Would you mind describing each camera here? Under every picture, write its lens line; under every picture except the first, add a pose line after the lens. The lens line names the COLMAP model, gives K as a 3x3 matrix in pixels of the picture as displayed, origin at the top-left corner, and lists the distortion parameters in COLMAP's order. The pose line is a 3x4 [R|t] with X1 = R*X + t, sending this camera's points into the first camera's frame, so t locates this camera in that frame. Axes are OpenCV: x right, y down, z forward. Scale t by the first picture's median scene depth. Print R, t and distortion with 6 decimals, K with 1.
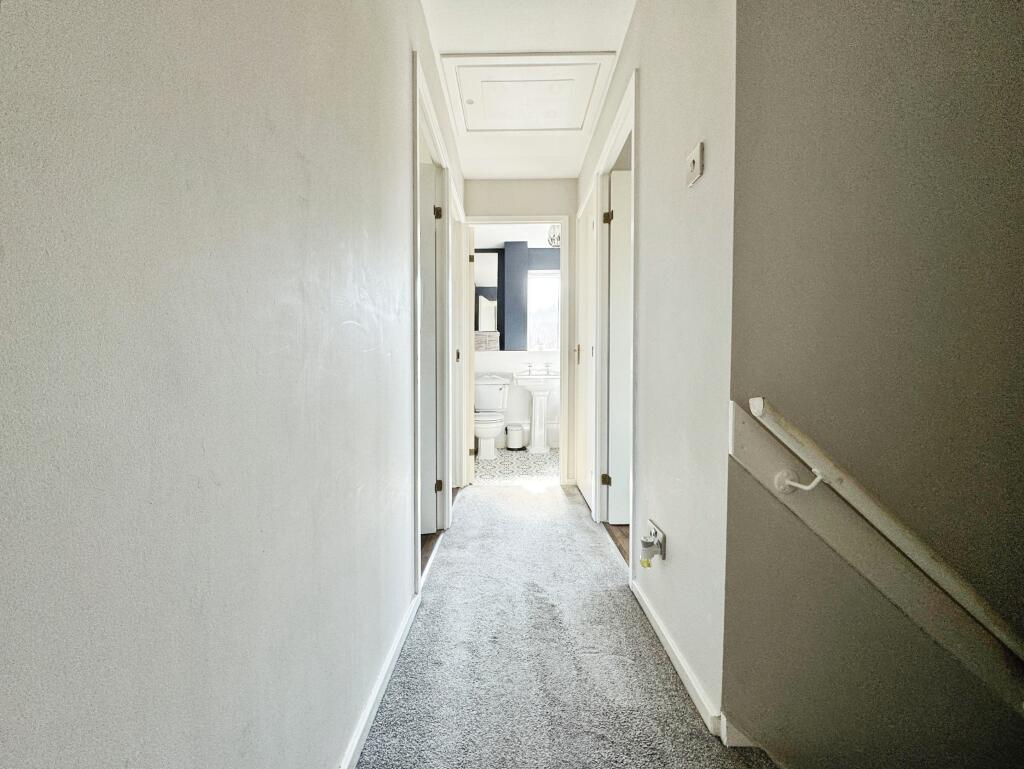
lens RADIAL K [[409.2, 0, 511.5], [0, 409.2, 380.4], [0, 0, 1]] dist [-0.017484, 0.001440]
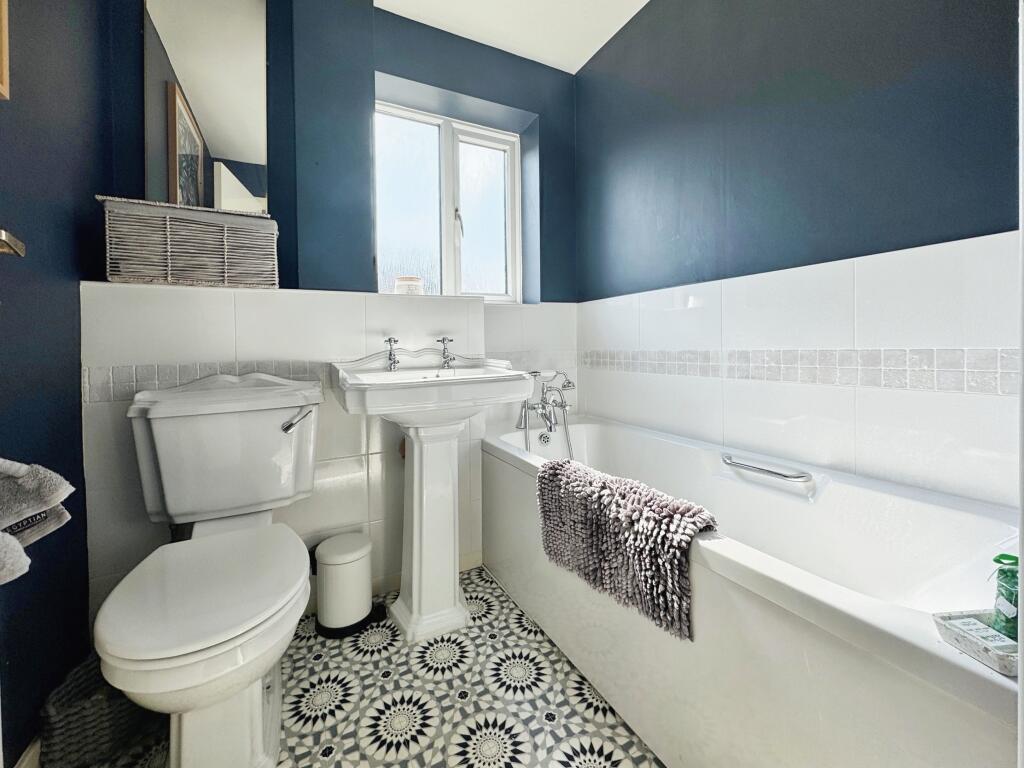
lens RADIAL K [[416.7, 0, 507.0], [0, 416.7, 348.5], [0, 0, 1]] dist [-0.007812, 0.000123]
pose [[0.884057, -0.017458, 0.467053, -0.025367], [0.026858, 0.999548, -0.013475, -0.021565], [-0.466607, 0.024457, 0.884127, 0.675639]]
